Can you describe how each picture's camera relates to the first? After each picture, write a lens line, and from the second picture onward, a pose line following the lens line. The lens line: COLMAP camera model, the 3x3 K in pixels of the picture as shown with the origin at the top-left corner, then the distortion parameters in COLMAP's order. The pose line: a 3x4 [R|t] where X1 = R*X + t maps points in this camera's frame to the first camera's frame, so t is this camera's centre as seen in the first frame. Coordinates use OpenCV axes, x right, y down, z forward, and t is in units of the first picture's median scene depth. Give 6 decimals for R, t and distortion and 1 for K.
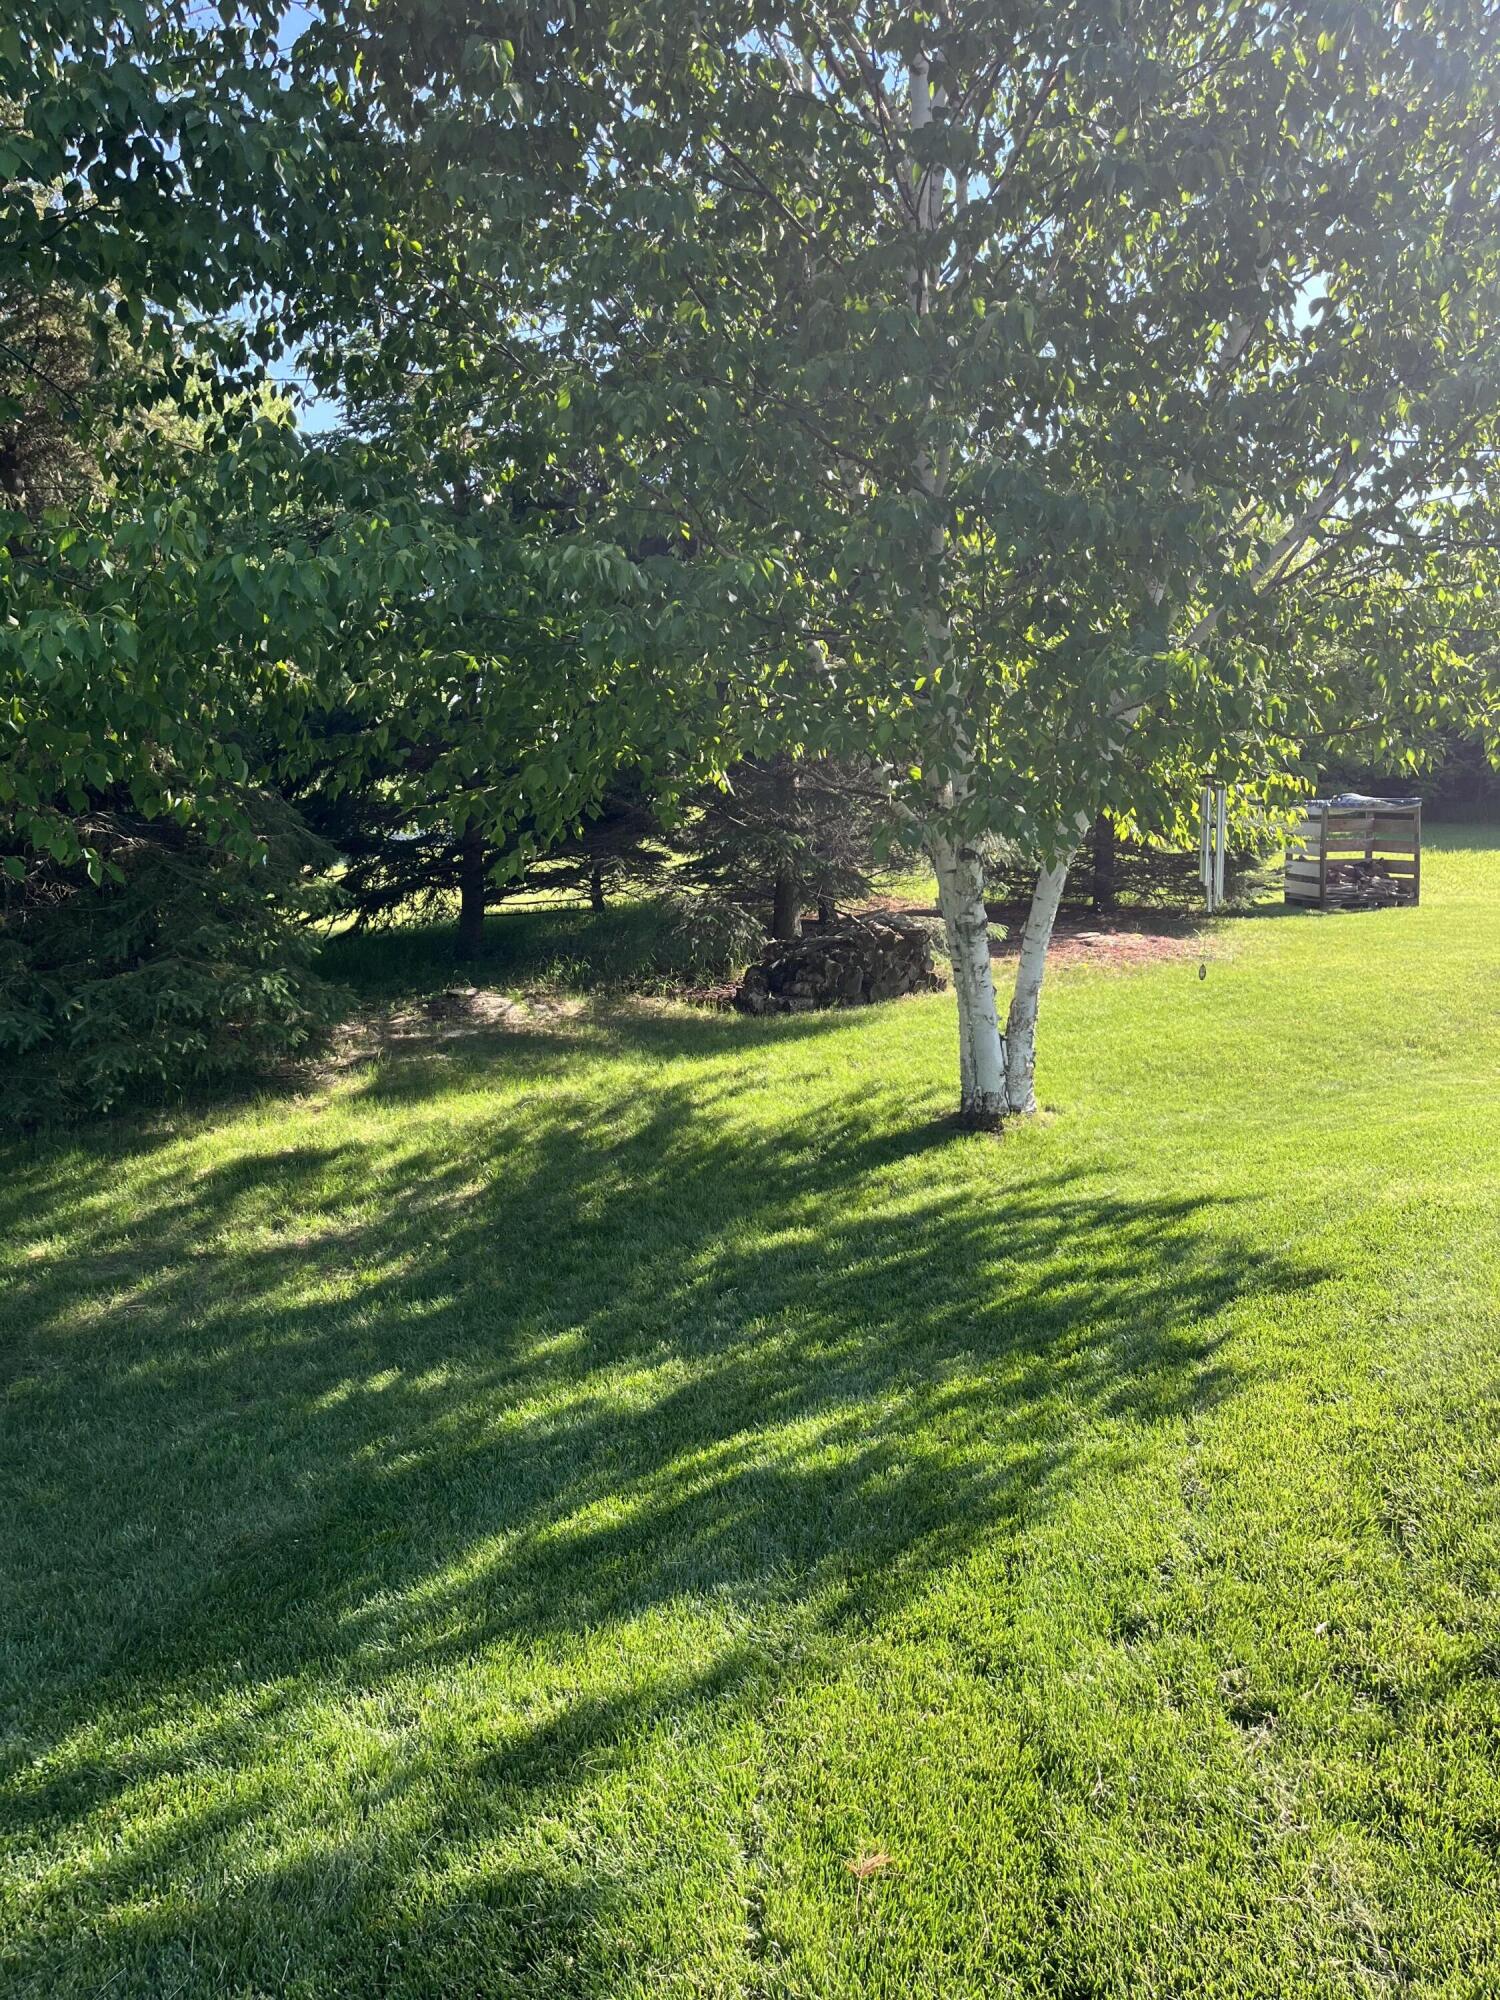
lens RADIAL K [[1510.2, 0, 764.8], [0, 1510.2, 1008.1], [0, 0, 1]] dist [0.075719, -0.107961]
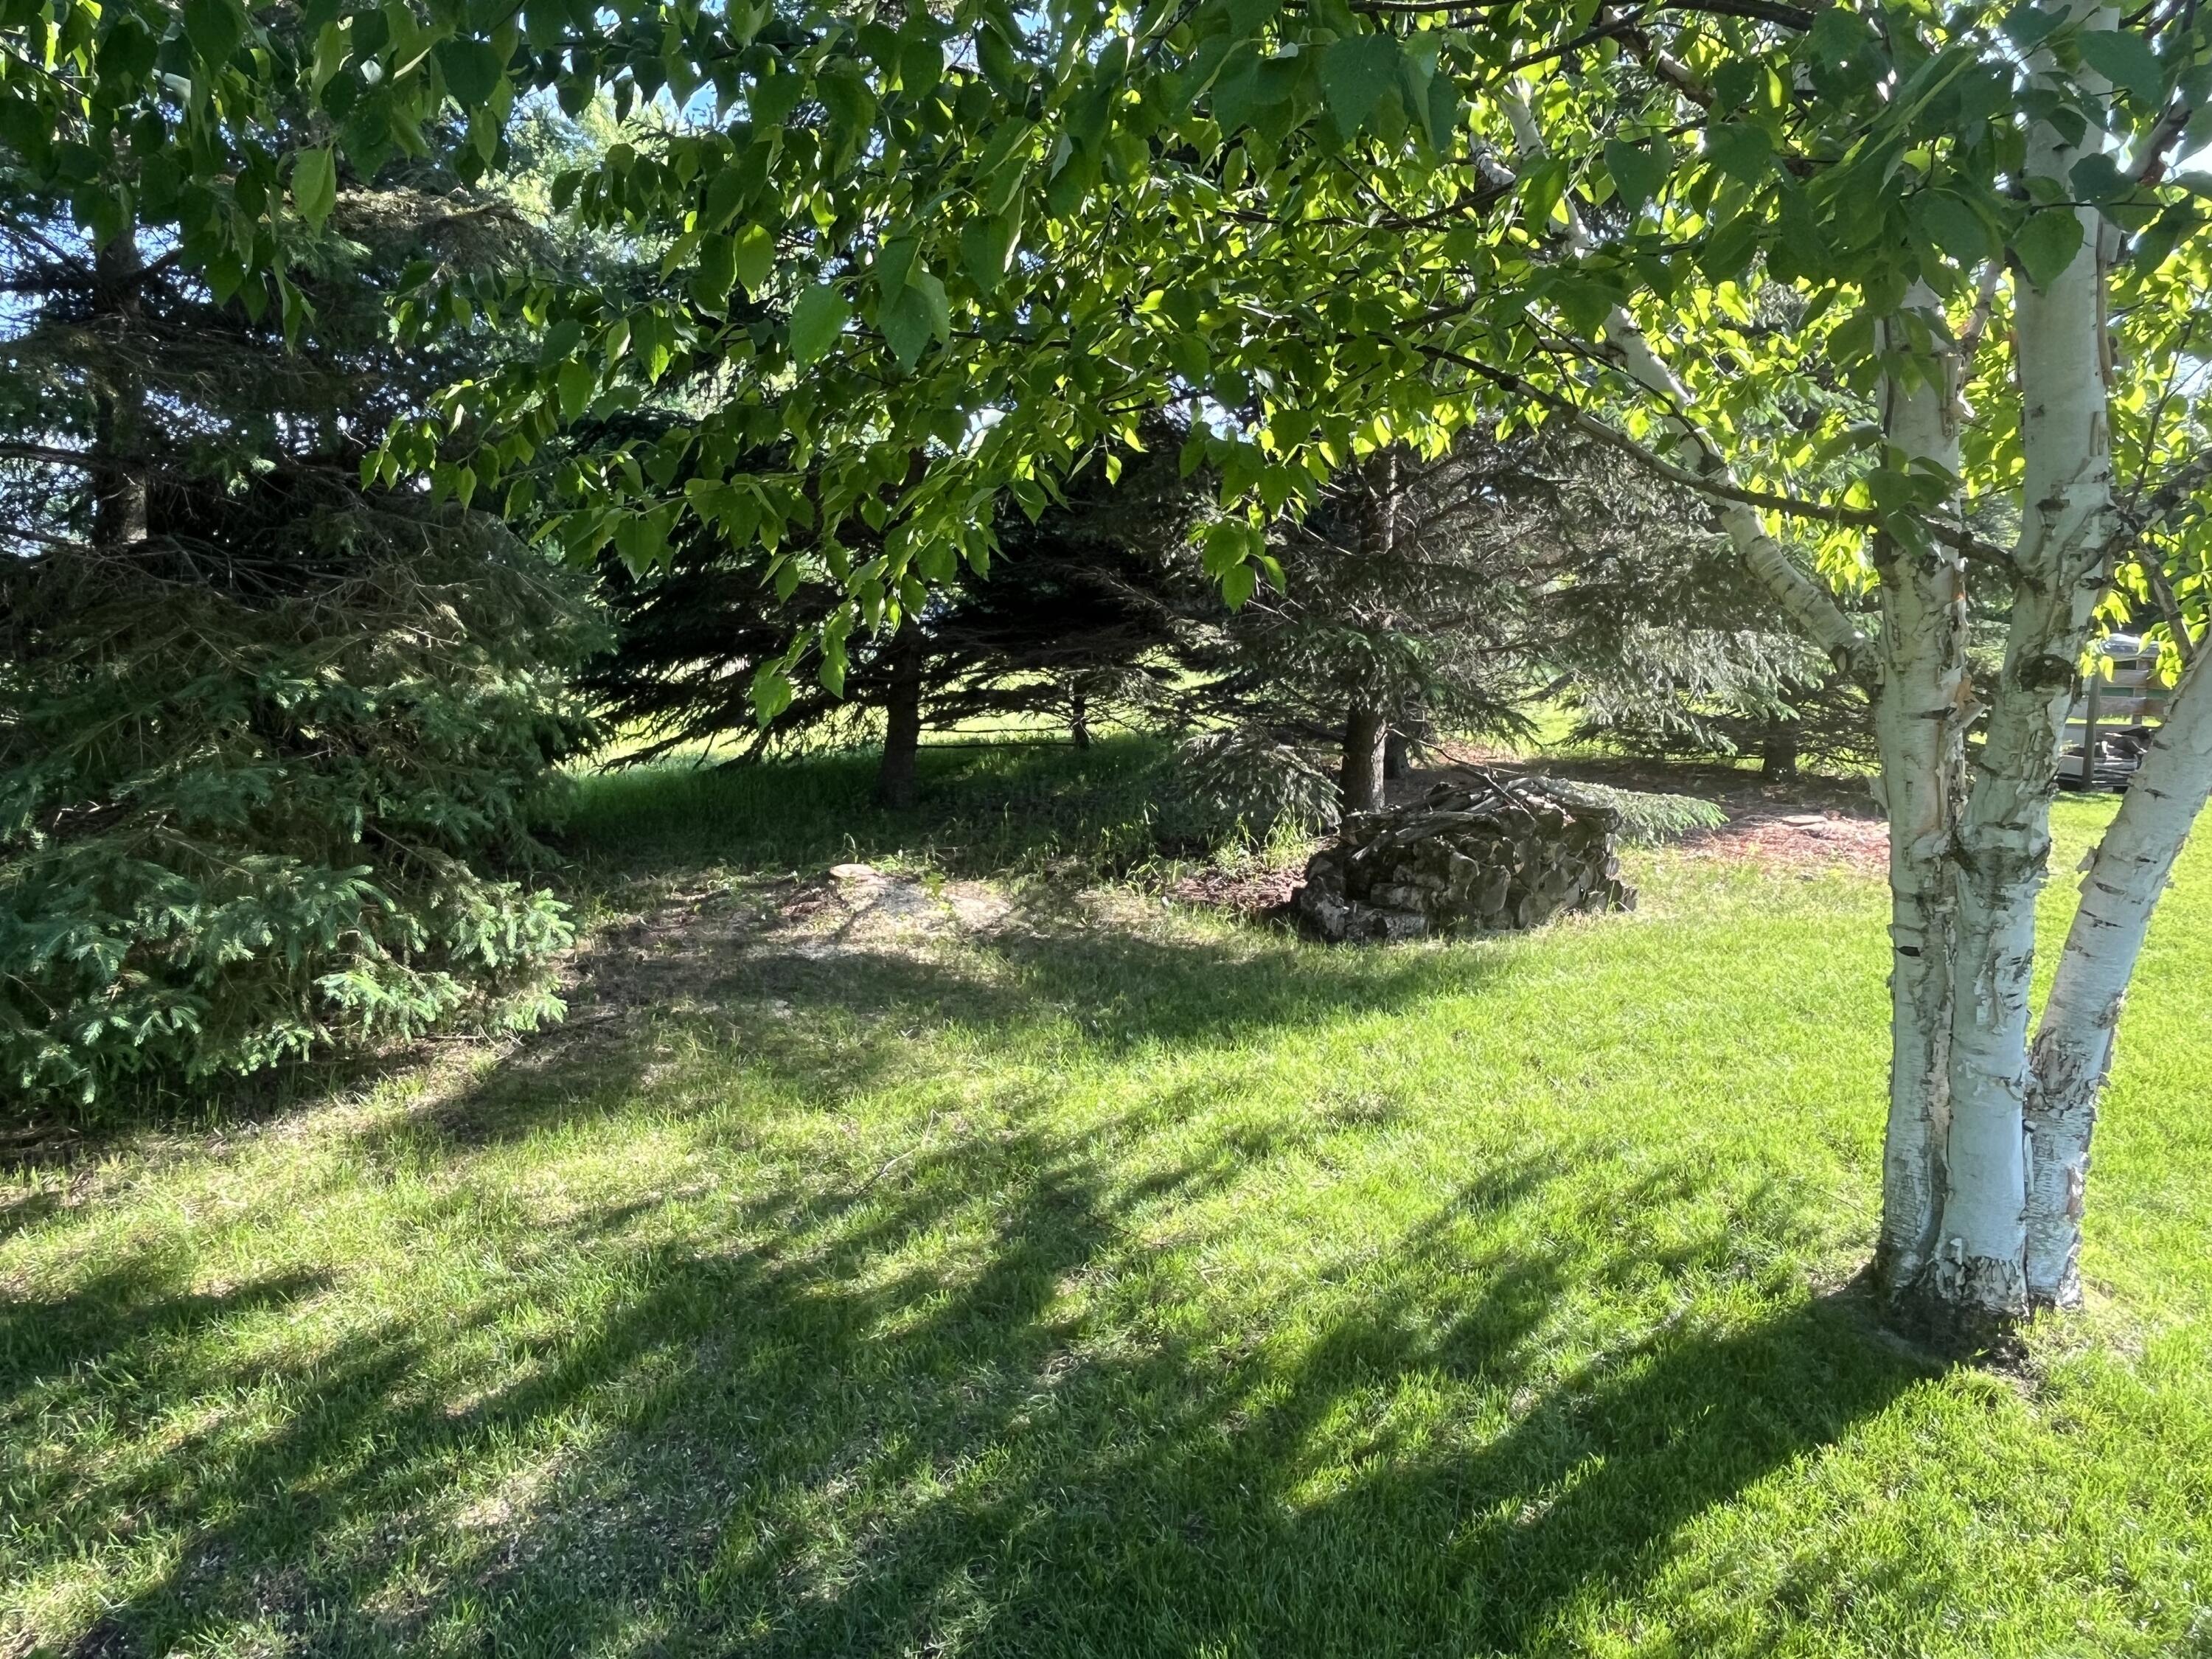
lens RADIAL K [[1484.8, 0, 1108.2], [0, 1484.8, 832.3], [0, 0, 1]] dist [-0.015042, 0.000245]
pose [[0.994448, 0.053067, -0.090868, -0.064709], [-0.053271, 0.998580, 0.000181, -0.052457], [0.090748, 0.004661, 0.995863, 0.652506]]
